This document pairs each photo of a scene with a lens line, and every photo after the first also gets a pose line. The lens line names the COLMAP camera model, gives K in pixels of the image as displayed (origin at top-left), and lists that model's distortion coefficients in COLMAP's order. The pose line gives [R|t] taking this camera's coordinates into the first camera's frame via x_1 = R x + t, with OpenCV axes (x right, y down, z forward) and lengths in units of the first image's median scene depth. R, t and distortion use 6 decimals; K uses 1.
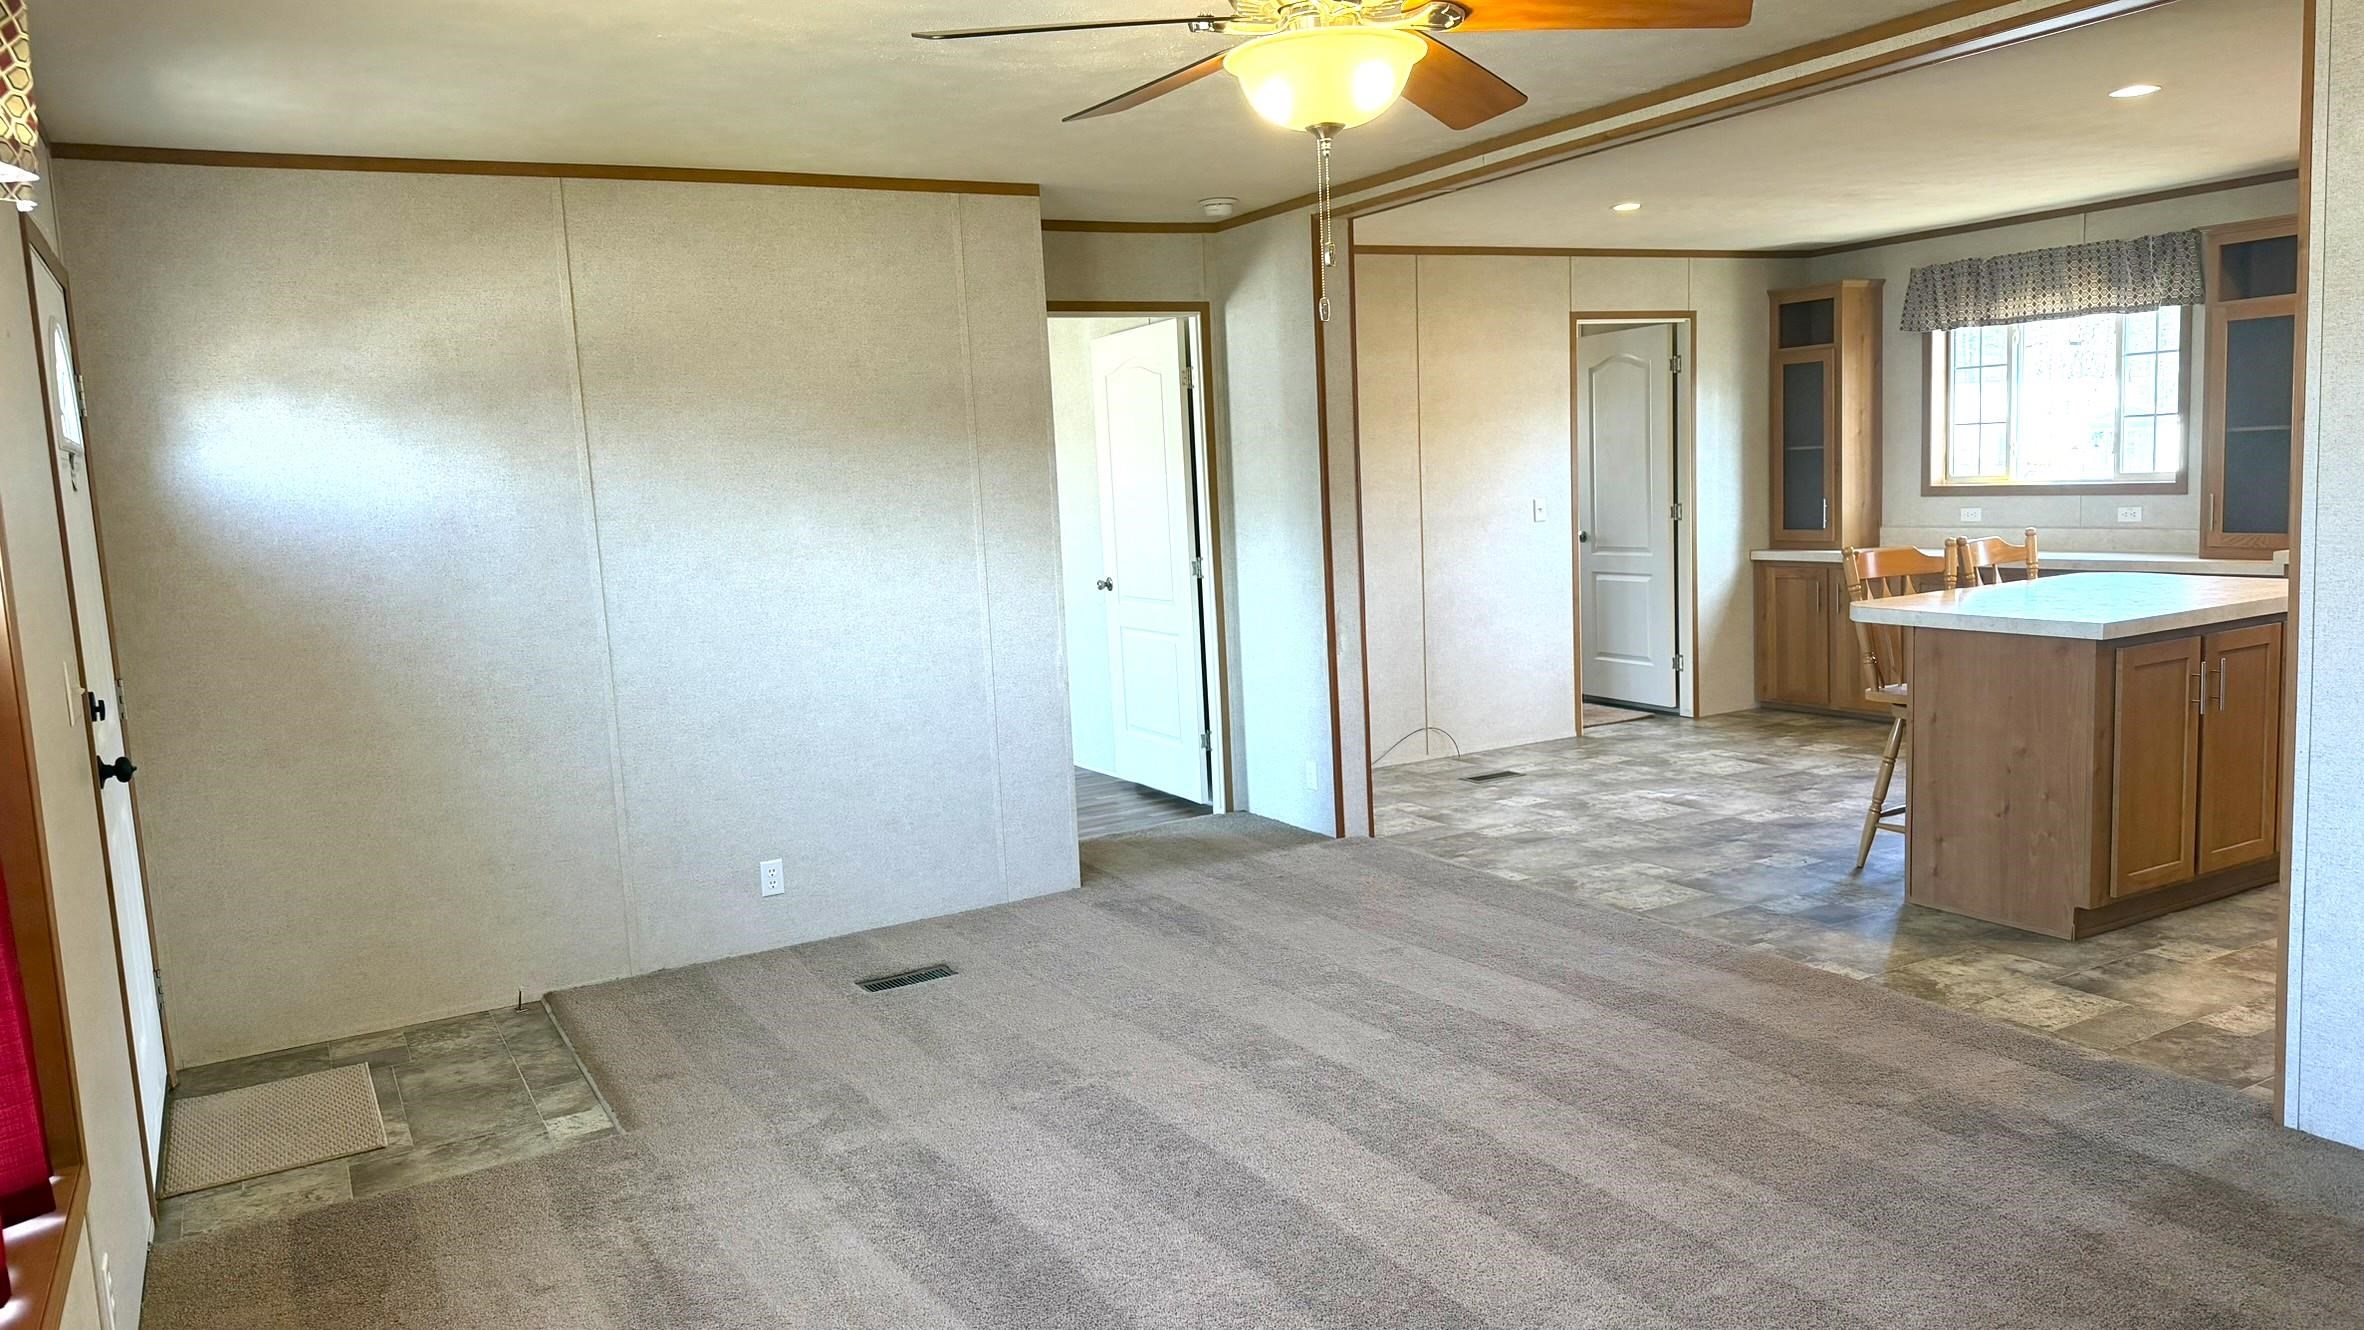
lens RADIAL K [[1661.8, 0, 1182.0], [0, 1661.8, 665.0], [0, 0, 1]] dist [0.072327, -0.106244]
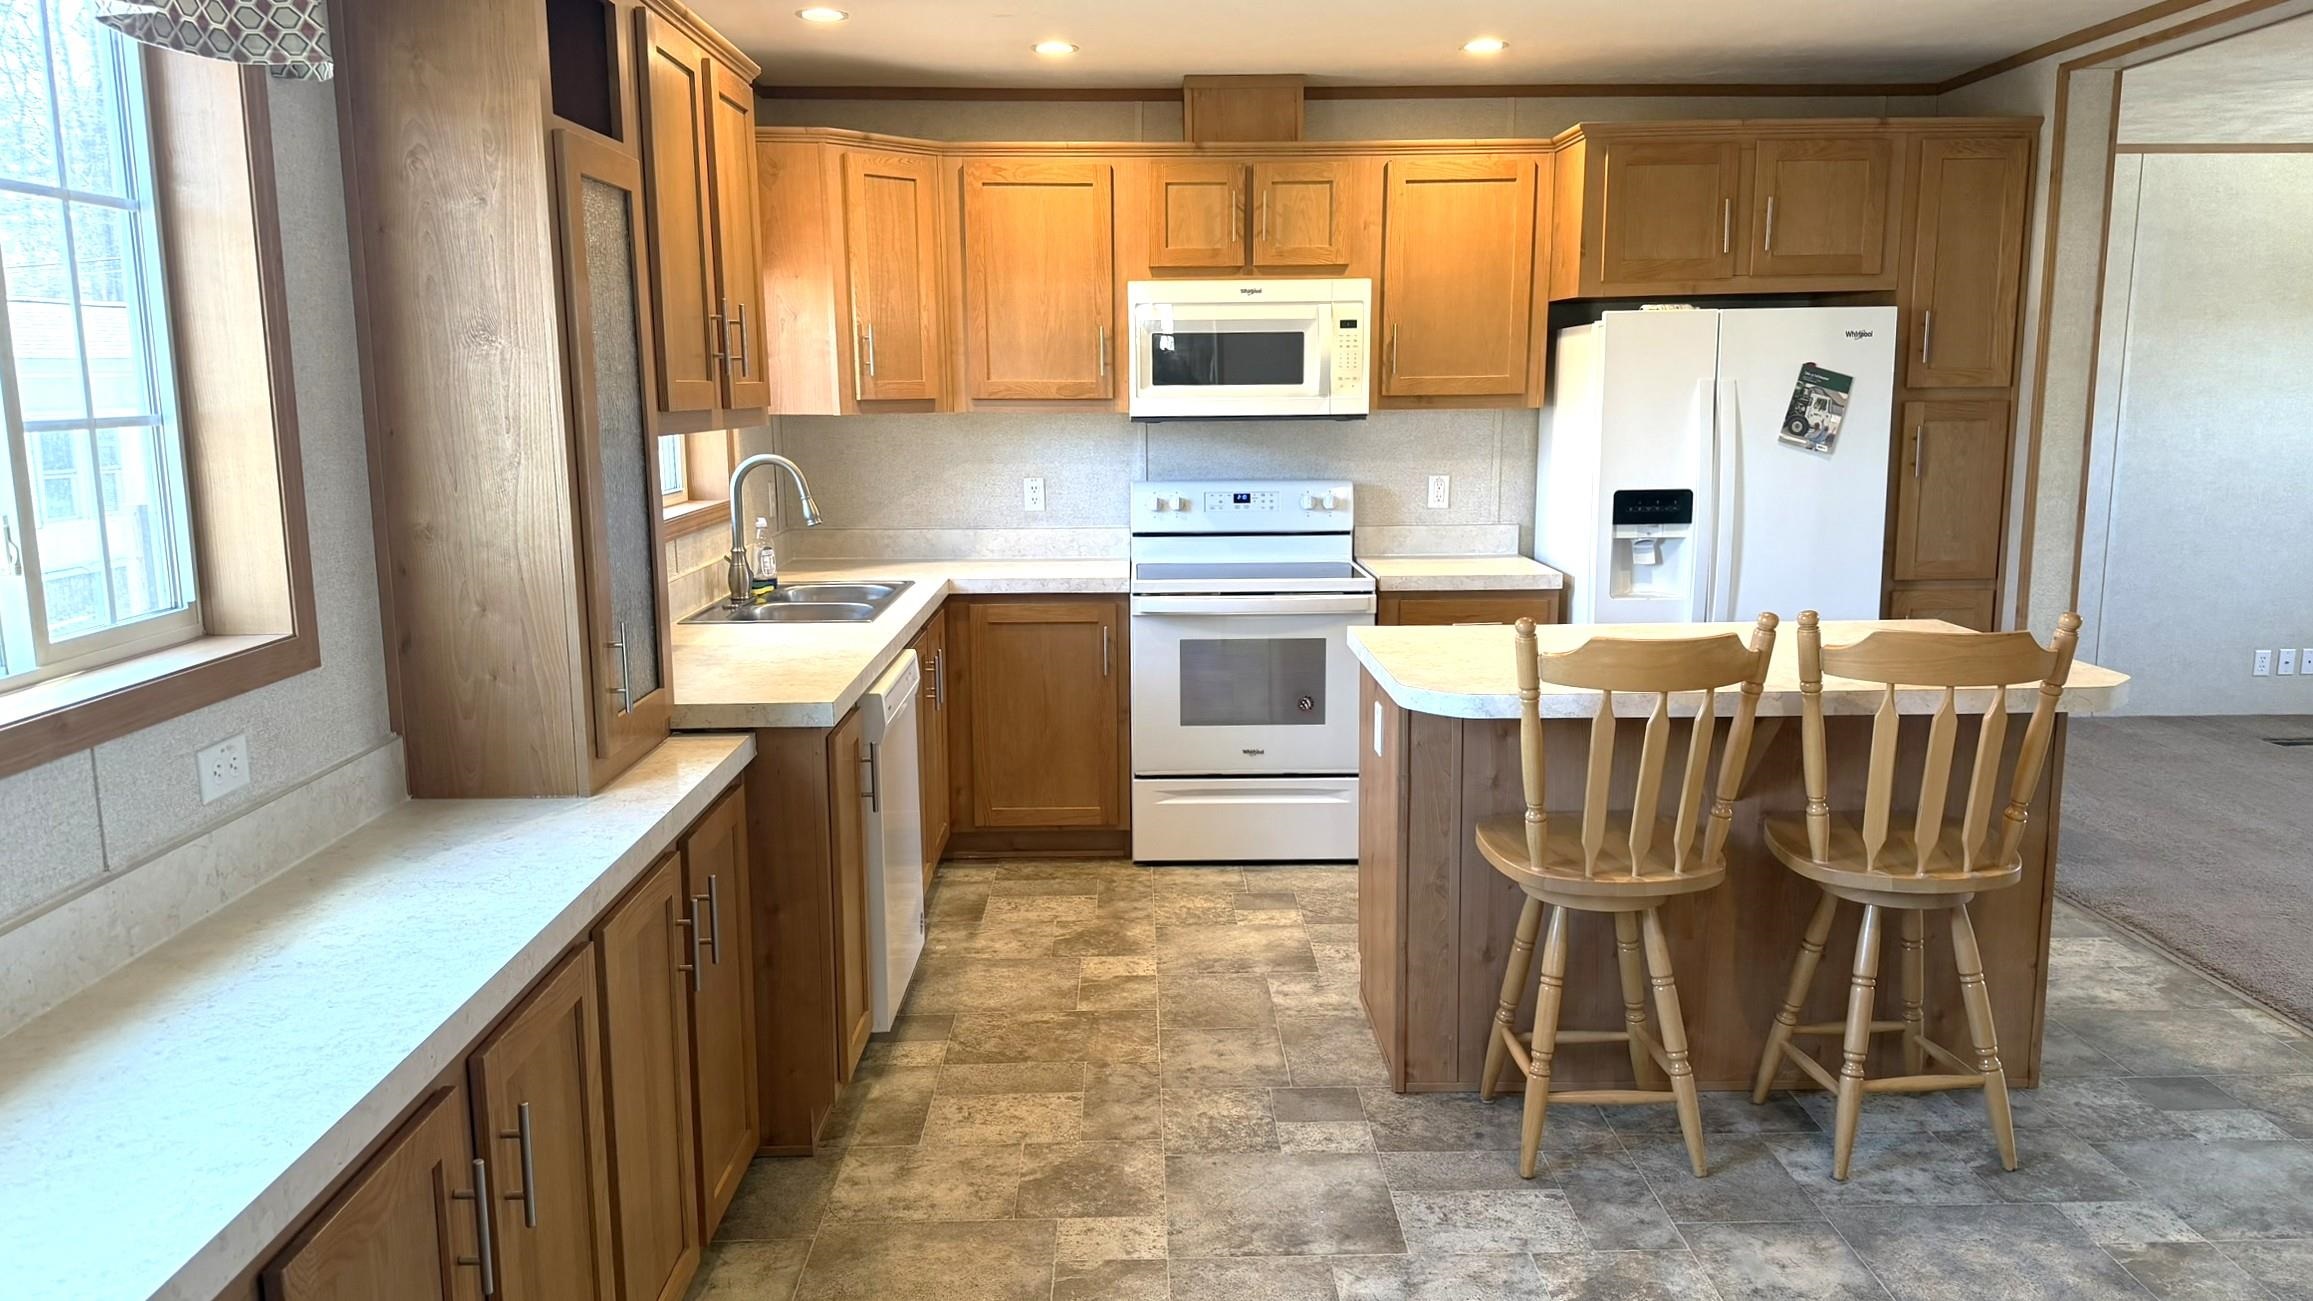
lens RADIAL K [[1636.6, 0, 1151.7], [0, 1636.6, 674.6], [0, 0, 1]] dist [0.096614, -0.131754]
pose [[-0.875092, -0.026873, 0.483209, 0.288738], [0.112639, 0.959727, 0.257364, -0.159898], [-0.470665, 0.279645, -0.836823, 1.150719]]
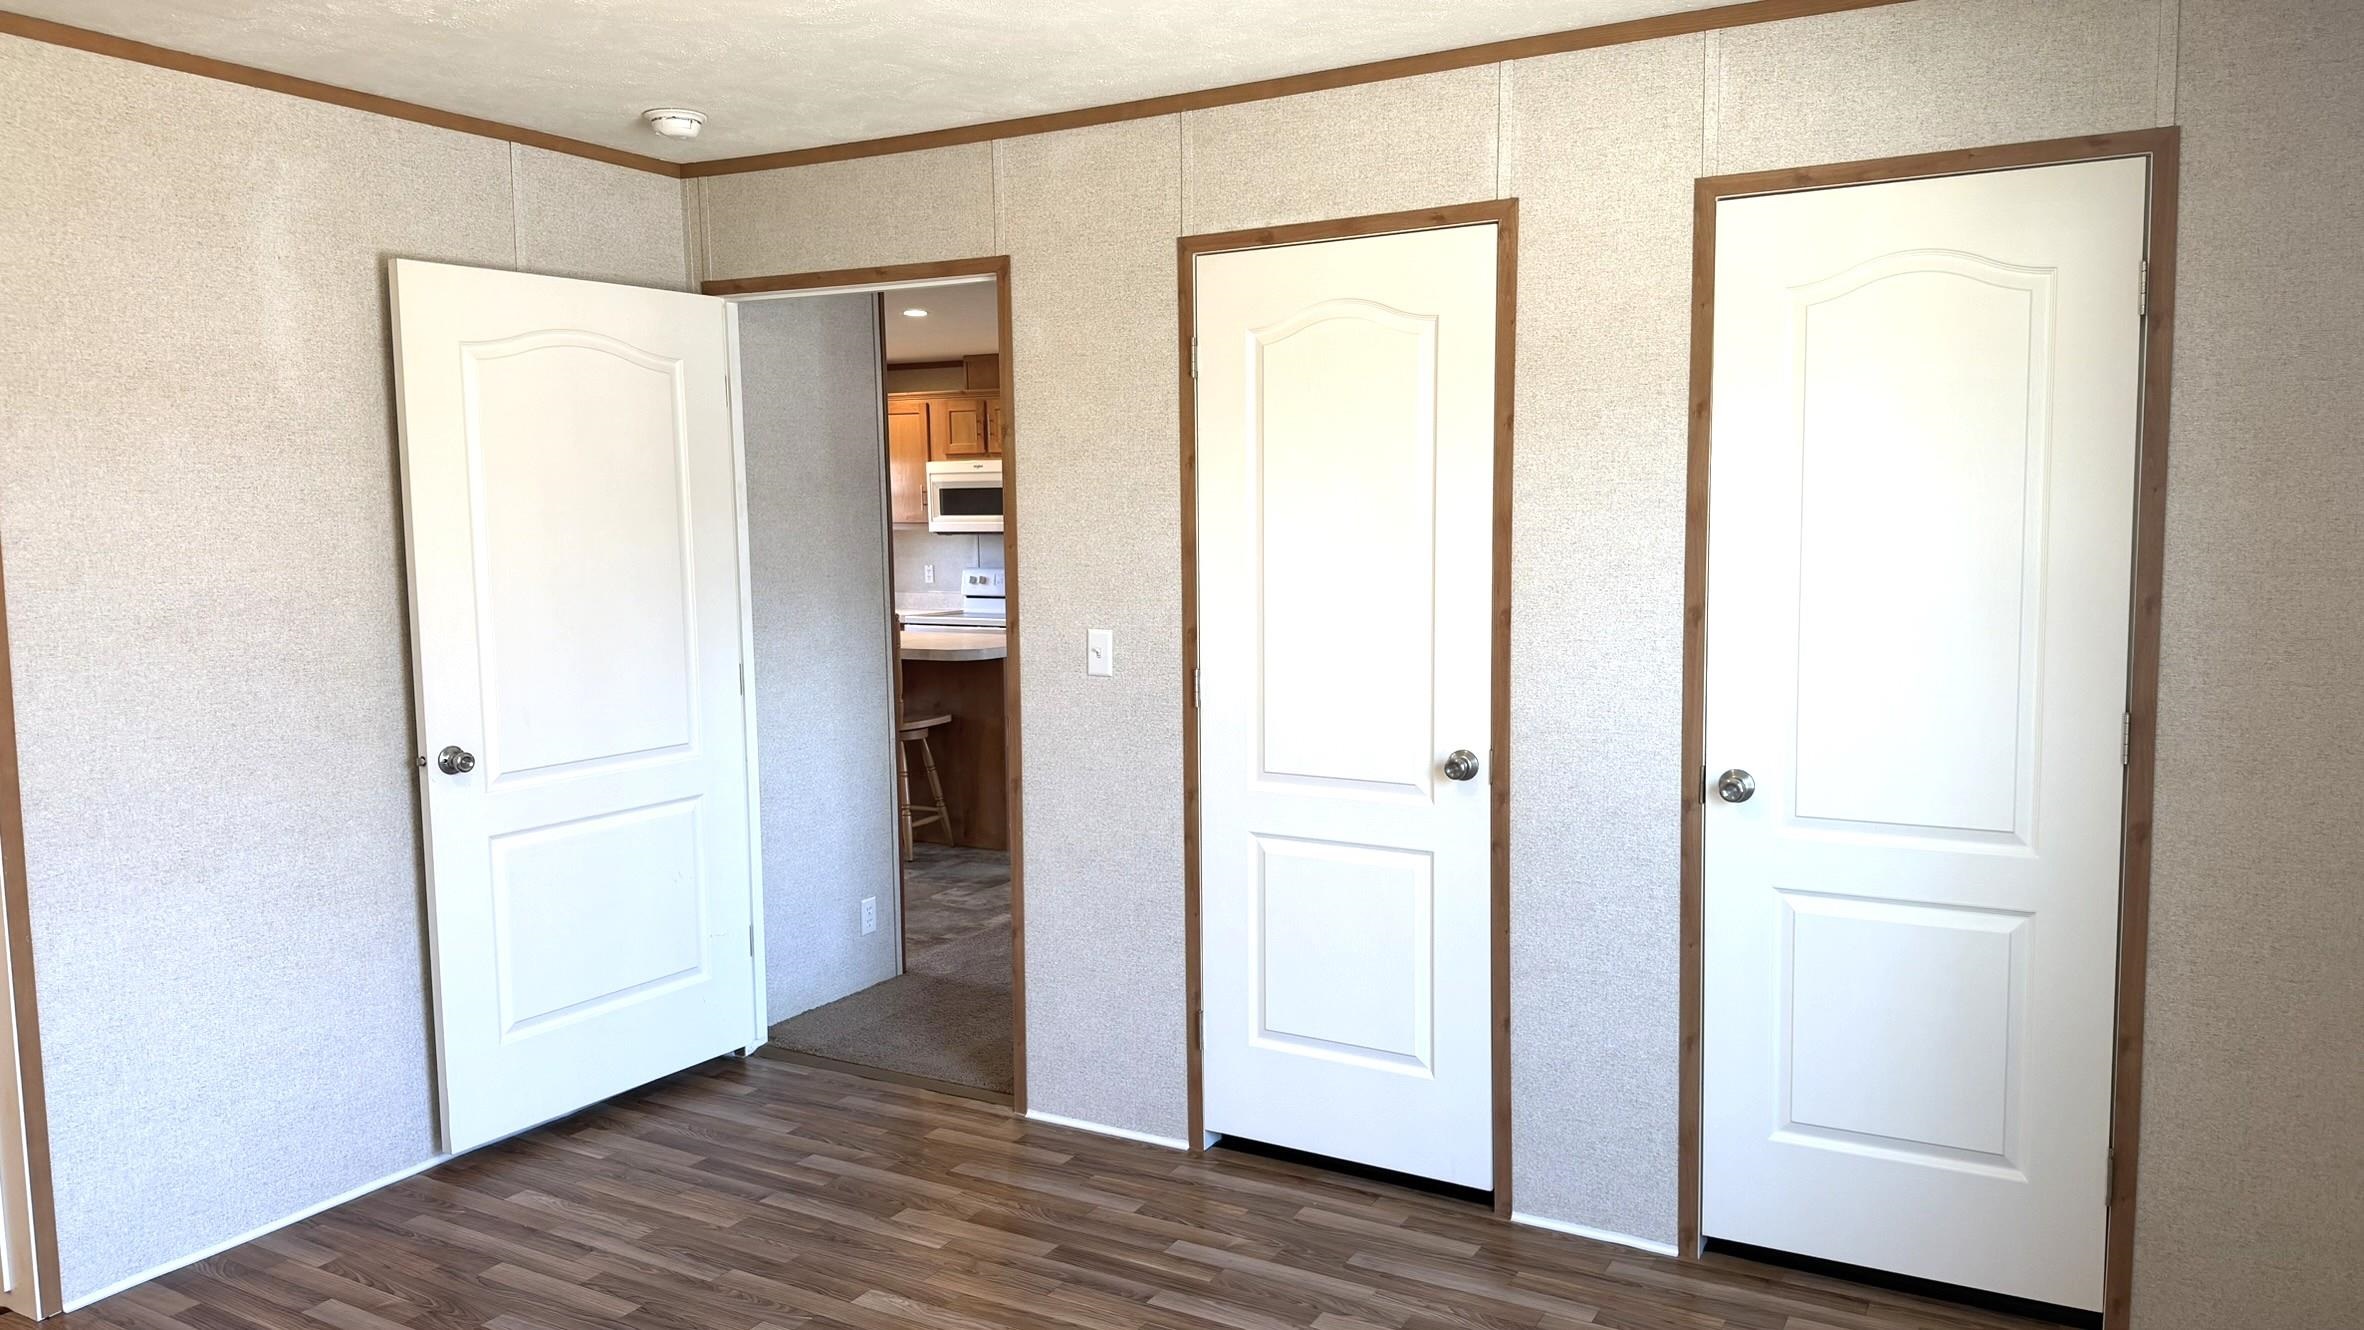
lens RADIAL K [[1673.8, 0, 1182.0], [0, 1673.8, 665.0], [0, 0, 1]] dist [0.109996, -0.231010]
pose [[-0.500740, -0.023569, 0.865277, -0.598891], [0.143871, 0.983459, 0.110048, -0.103113], [-0.853558, 0.179594, -0.489066, 1.050873]]
